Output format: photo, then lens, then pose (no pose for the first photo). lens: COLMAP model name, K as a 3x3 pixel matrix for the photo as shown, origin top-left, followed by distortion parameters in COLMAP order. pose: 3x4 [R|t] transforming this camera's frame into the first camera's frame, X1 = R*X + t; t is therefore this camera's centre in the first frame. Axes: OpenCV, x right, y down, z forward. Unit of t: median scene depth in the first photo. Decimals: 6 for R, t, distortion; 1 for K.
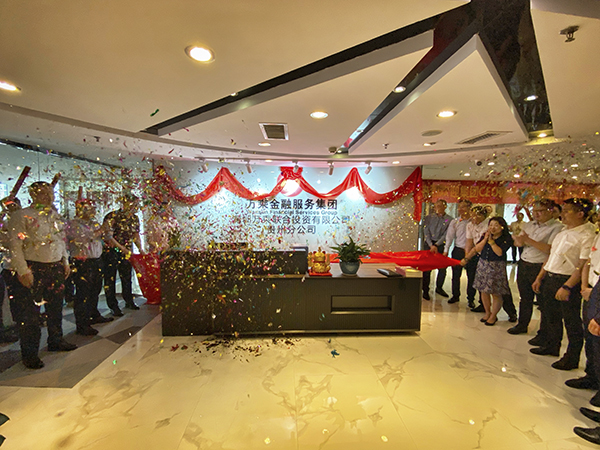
lens RADIAL K [[248.5, 0, 301.3], [0, 248.5, 226.7], [0, 0, 1]] dist [-0.002483, -0.003995]
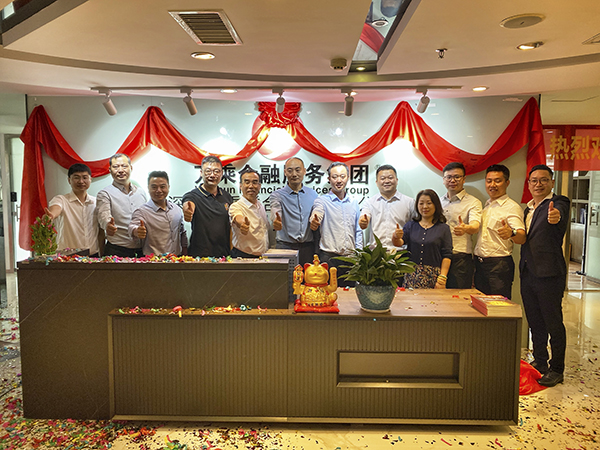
lens RADIAL K [[462.4, 0, 340.0], [0, 462.4, 231.9], [0, 0, 1]] dist [-0.022591, 0.004987]
pose [[0.997413, -0.001554, -0.071871, 0.190112], [0.002434, 0.999923, 0.012164, 0.021301], [0.071846, -0.012308, 0.997340, 0.056760]]
